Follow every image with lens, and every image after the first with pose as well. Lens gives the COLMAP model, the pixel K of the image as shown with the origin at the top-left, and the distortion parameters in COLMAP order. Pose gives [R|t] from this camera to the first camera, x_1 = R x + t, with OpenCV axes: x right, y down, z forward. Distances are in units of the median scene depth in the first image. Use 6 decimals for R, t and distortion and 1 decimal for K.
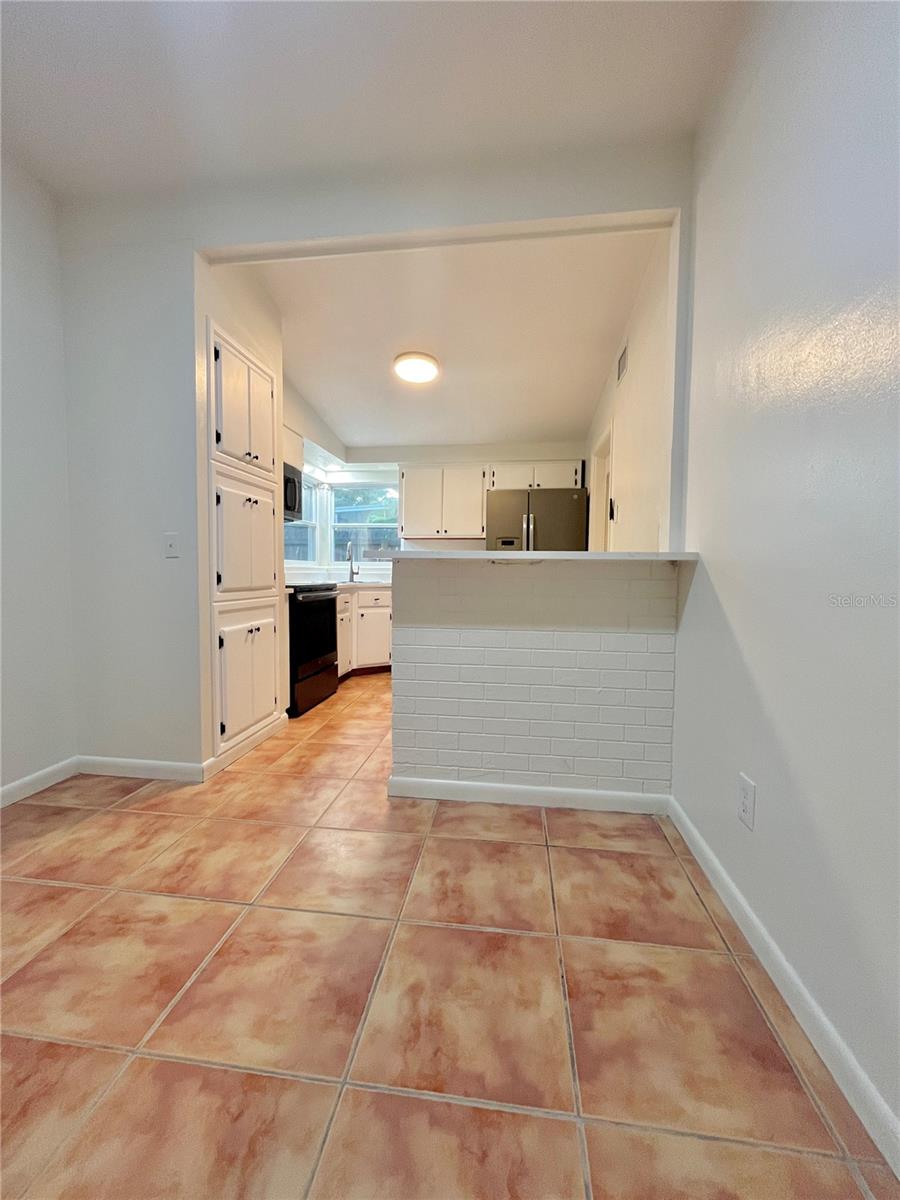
lens RADIAL K [[487.0, 0, 450.6], [0, 487.0, 599.8], [0, 0, 1]] dist [-0.002757, -0.000196]
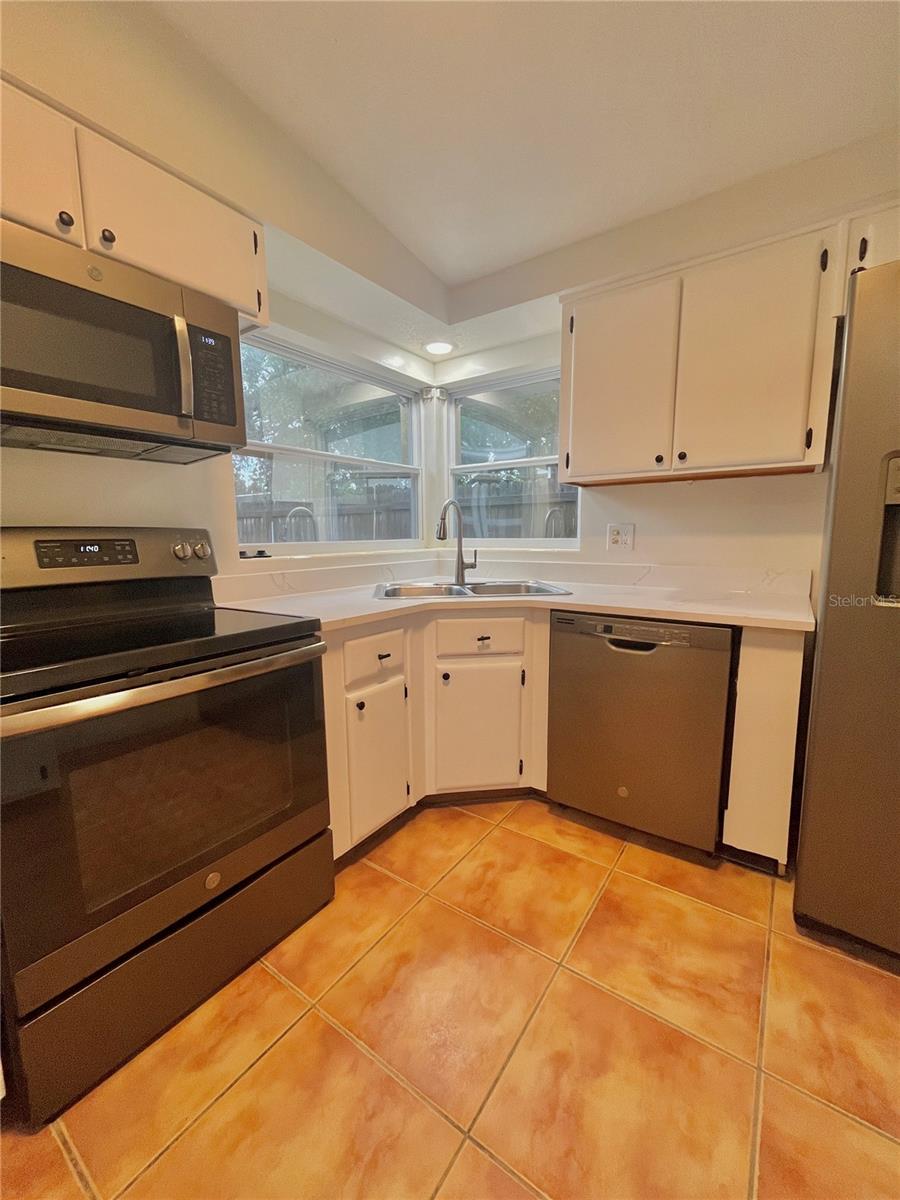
lens RADIAL K [[487.0, 0, 451.0], [0, 487.0, 600.2], [0, 0, 1]] dist [-0.002757, -0.000196]
pose [[0.885714, 0.045289, -0.462017, 0.009953], [-0.008027, 0.996575, 0.082300, -0.062266], [0.464162, -0.069186, 0.883044, 0.596089]]
